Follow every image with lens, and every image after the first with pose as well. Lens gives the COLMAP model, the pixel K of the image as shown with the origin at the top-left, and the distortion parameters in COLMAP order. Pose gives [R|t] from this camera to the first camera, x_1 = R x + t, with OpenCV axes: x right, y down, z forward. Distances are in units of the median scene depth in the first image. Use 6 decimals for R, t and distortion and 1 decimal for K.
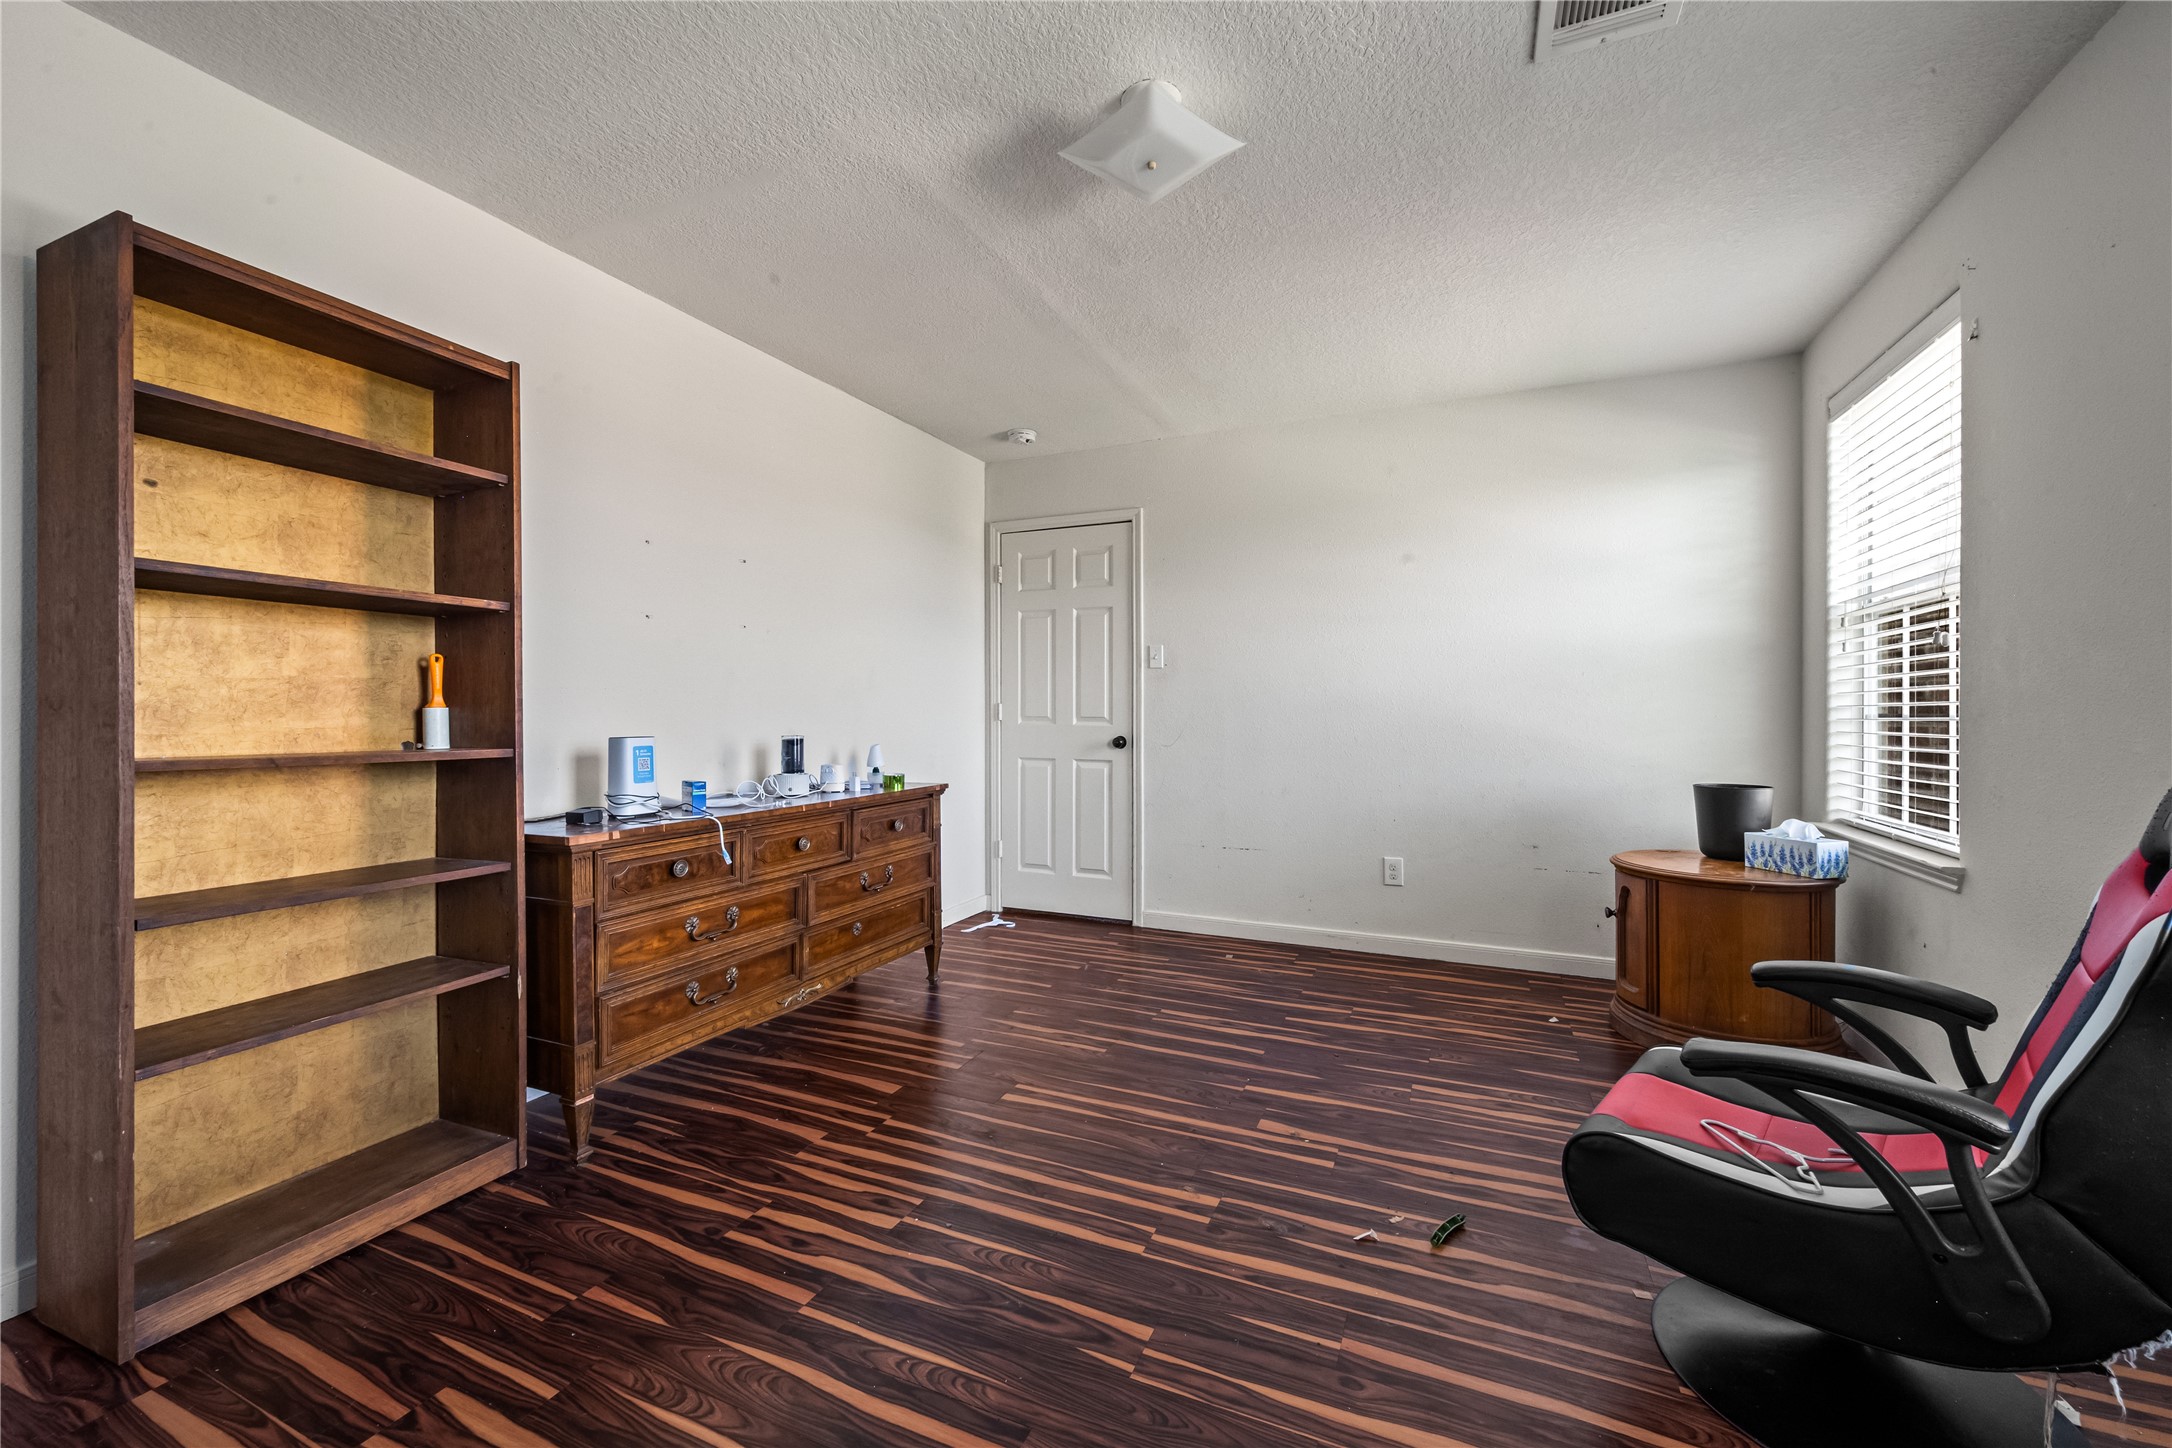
lens RADIAL K [[865.3, 0, 1083.0], [0, 865.3, 714.7], [0, 0, 1]] dist [-0.001029, -0.000133]
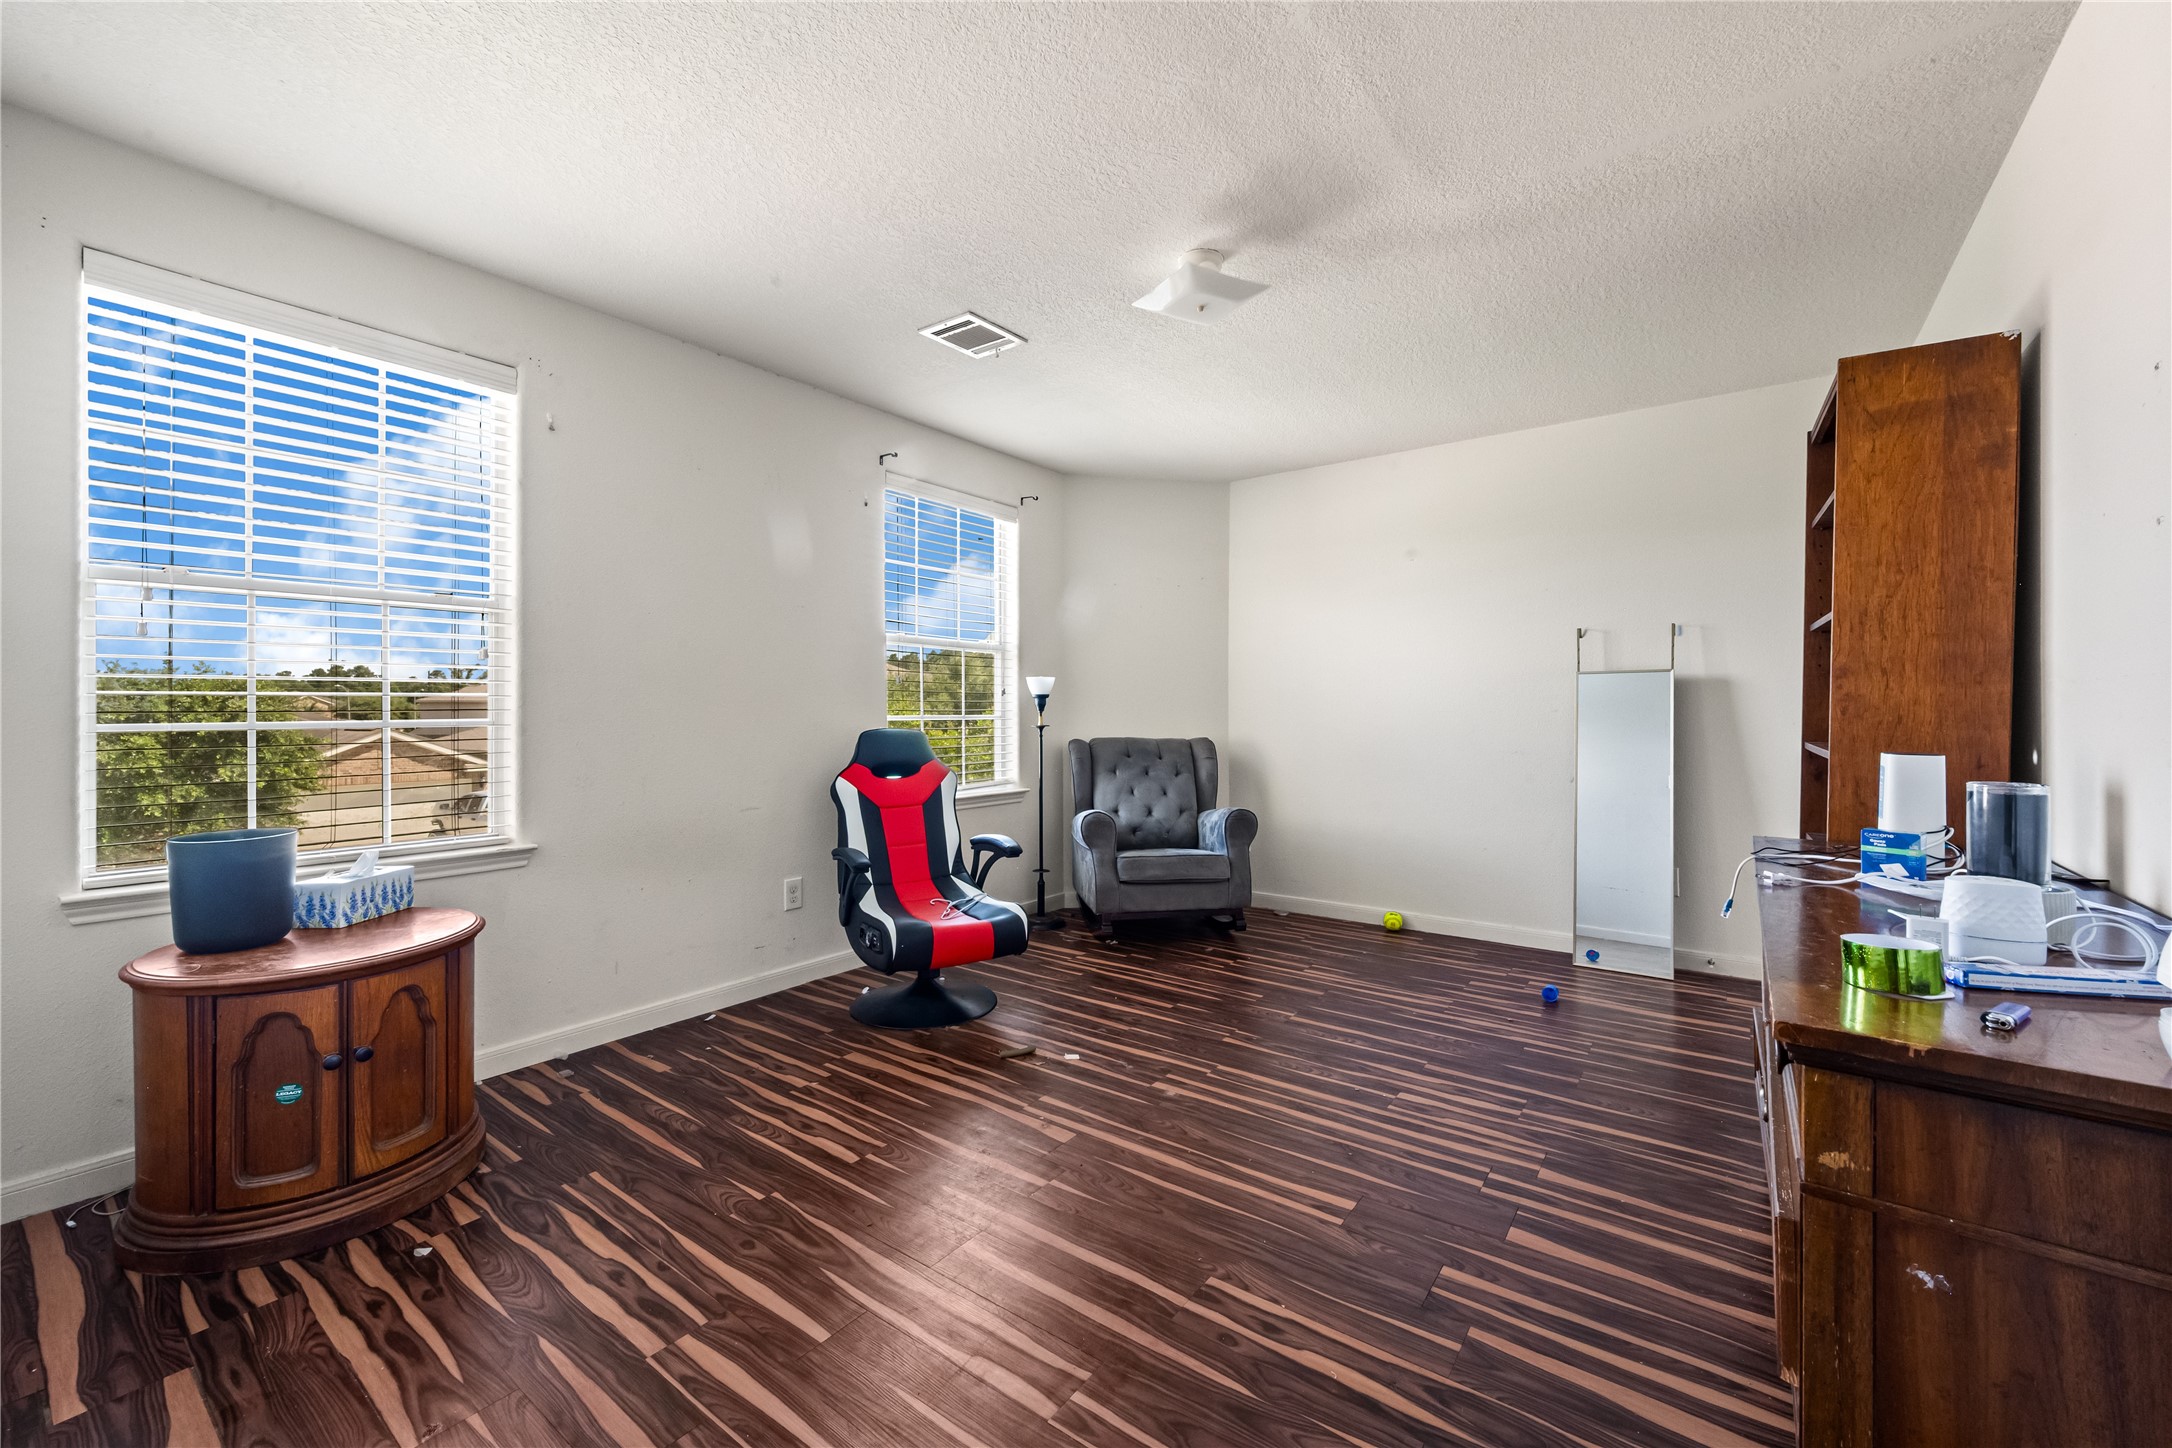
lens RADIAL K [[865.3, 0, 1081.1], [0, 865.3, 713.0], [0, 0, 1]] dist [-0.001029, -0.000133]
pose [[-0.975085, -0.000686, 0.221832, -0.026322], [0.001652, 0.999945, 0.010355, -0.021802], [-0.221827, 0.010463, -0.975030, 2.036793]]
